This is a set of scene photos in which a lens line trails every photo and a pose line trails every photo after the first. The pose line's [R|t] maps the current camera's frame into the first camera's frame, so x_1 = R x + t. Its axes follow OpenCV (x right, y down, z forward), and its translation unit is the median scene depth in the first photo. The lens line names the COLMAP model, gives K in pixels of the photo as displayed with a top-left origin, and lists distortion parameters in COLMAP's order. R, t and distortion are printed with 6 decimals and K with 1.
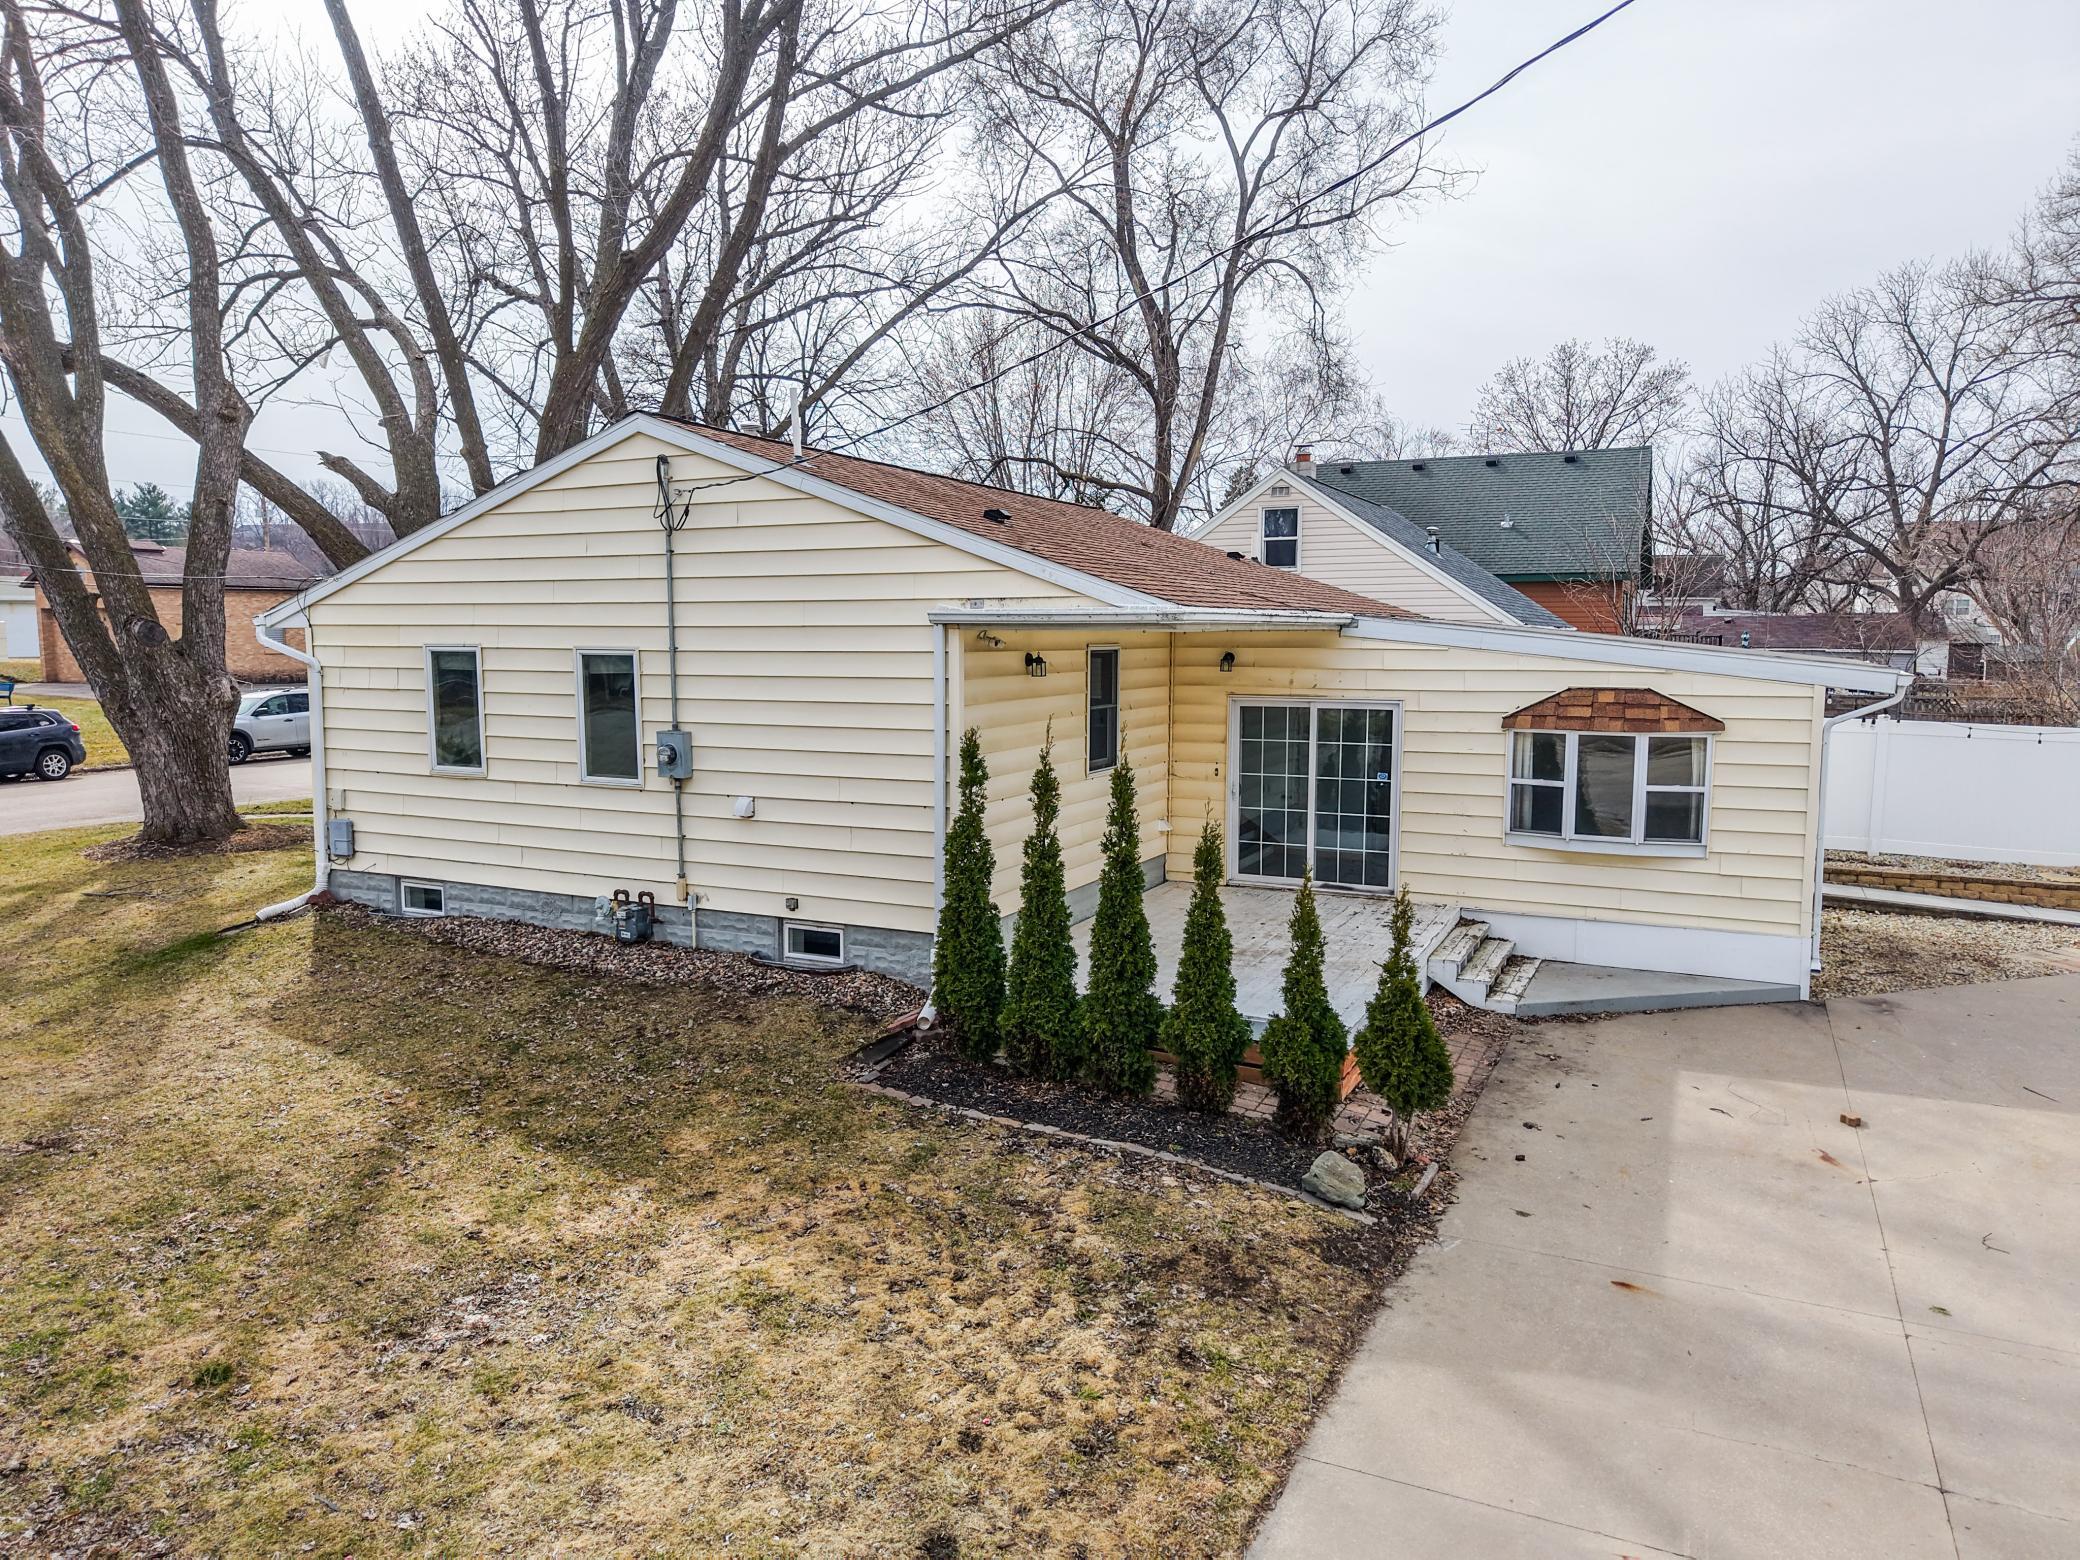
lens RADIAL K [[1399.1, 0, 1044.9], [0, 1399.1, 780.2], [0, 0, 1]] dist [0.016233, -0.012298]
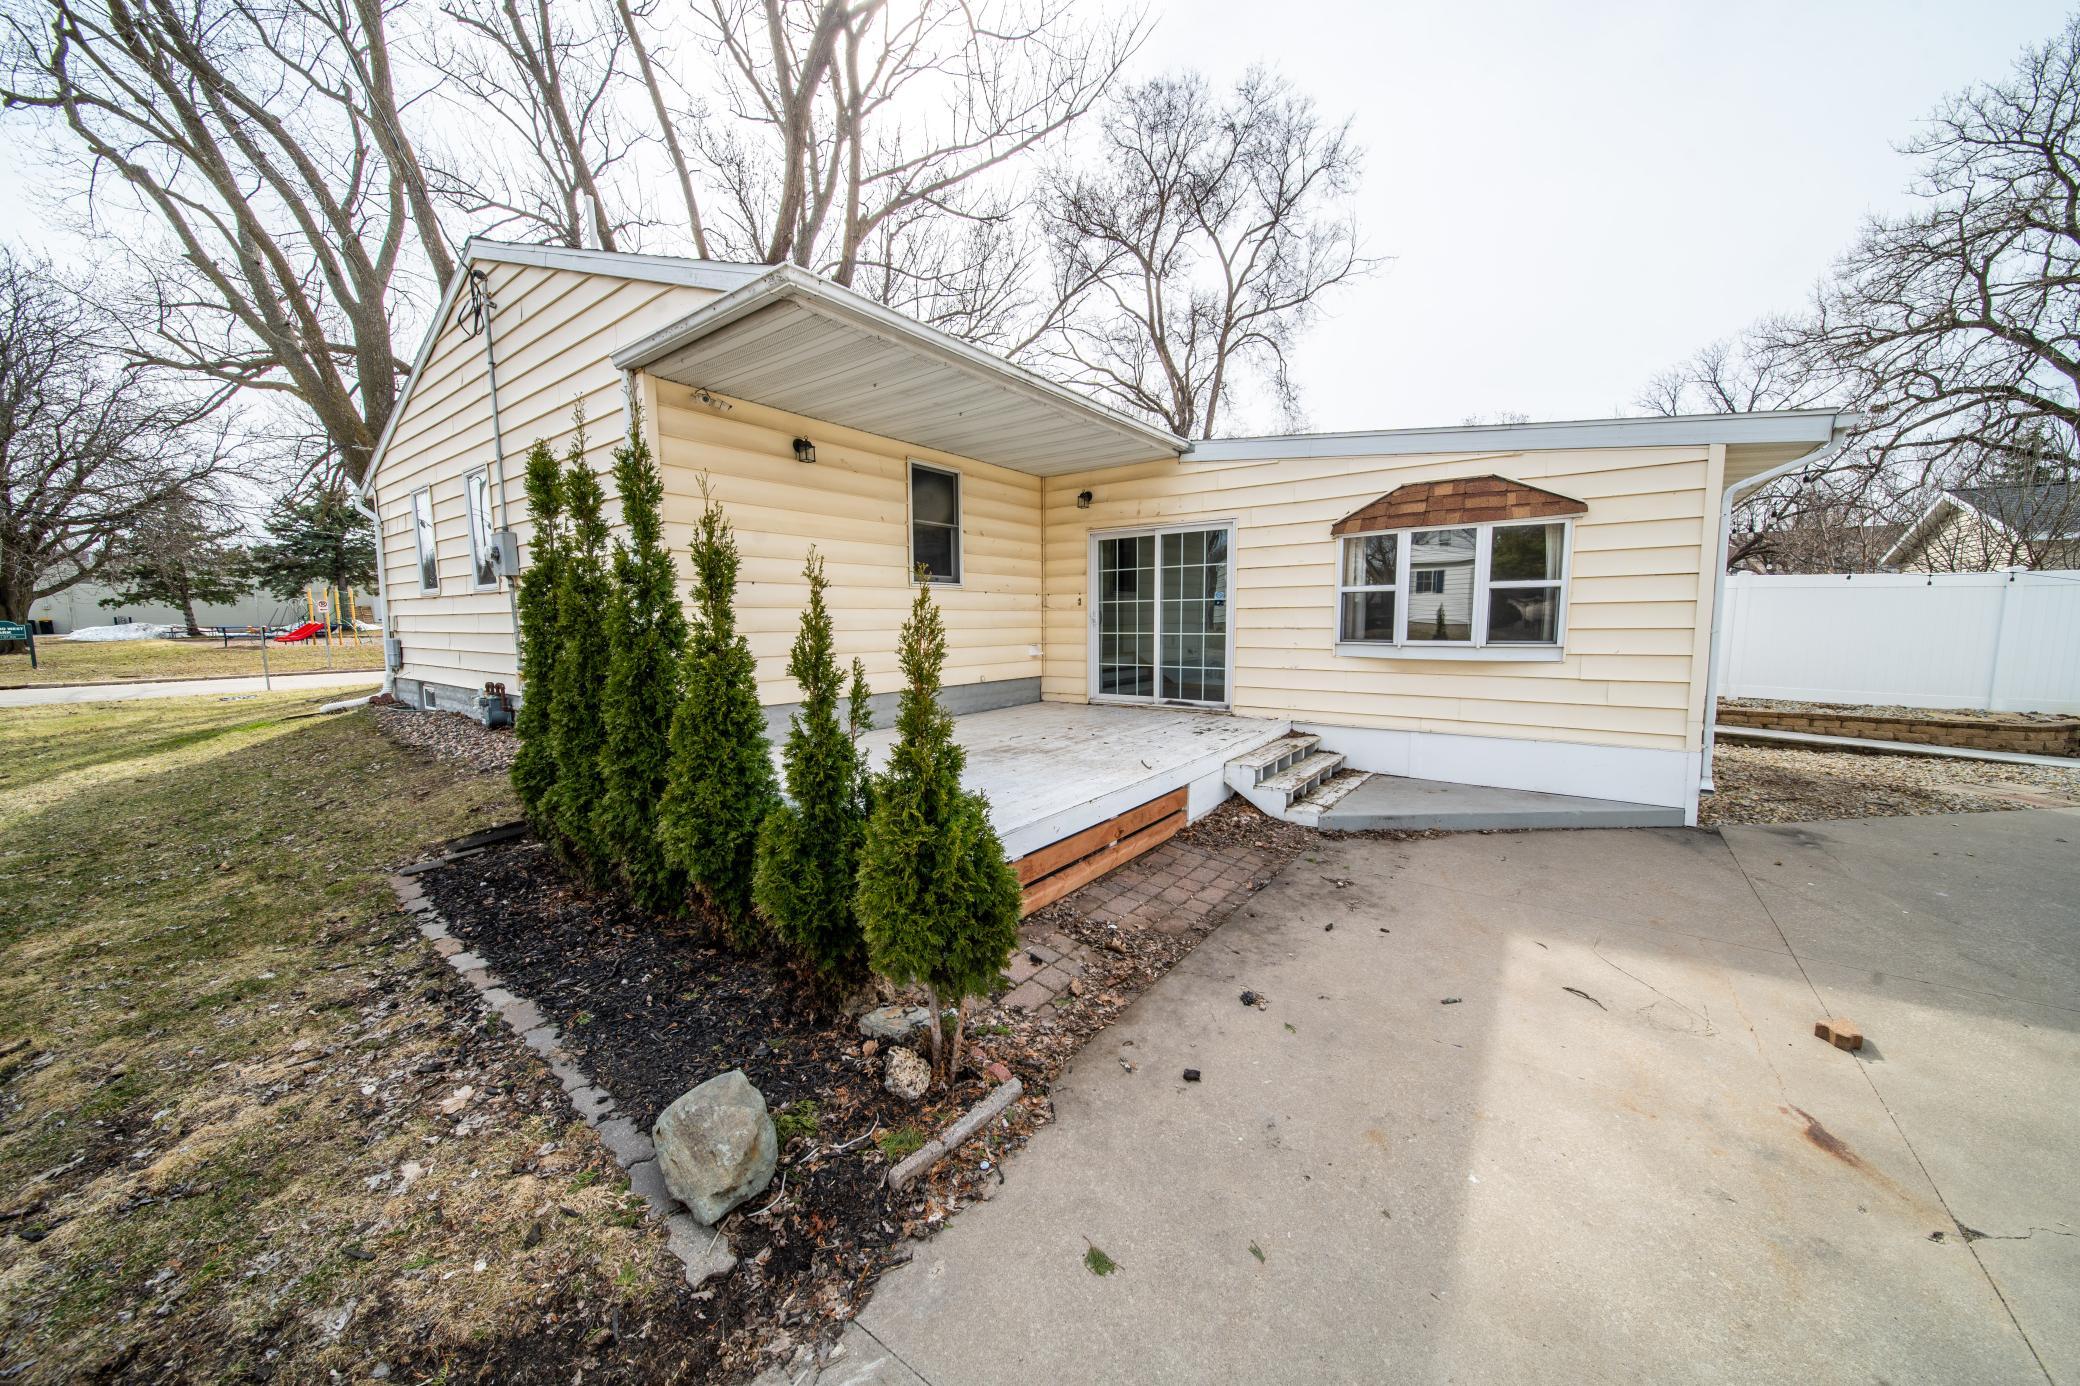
lens RADIAL K [[726.4, 0, 1036.1], [0, 726.4, 692.3], [0, 0, 1]] dist [0.001410, -0.002025]
pose [[0.982206, 0.009406, -0.187572, 0.228448], [-0.010504, 0.999933, -0.004862, 0.079921], [0.187514, 0.006746, 0.982239, 0.481707]]
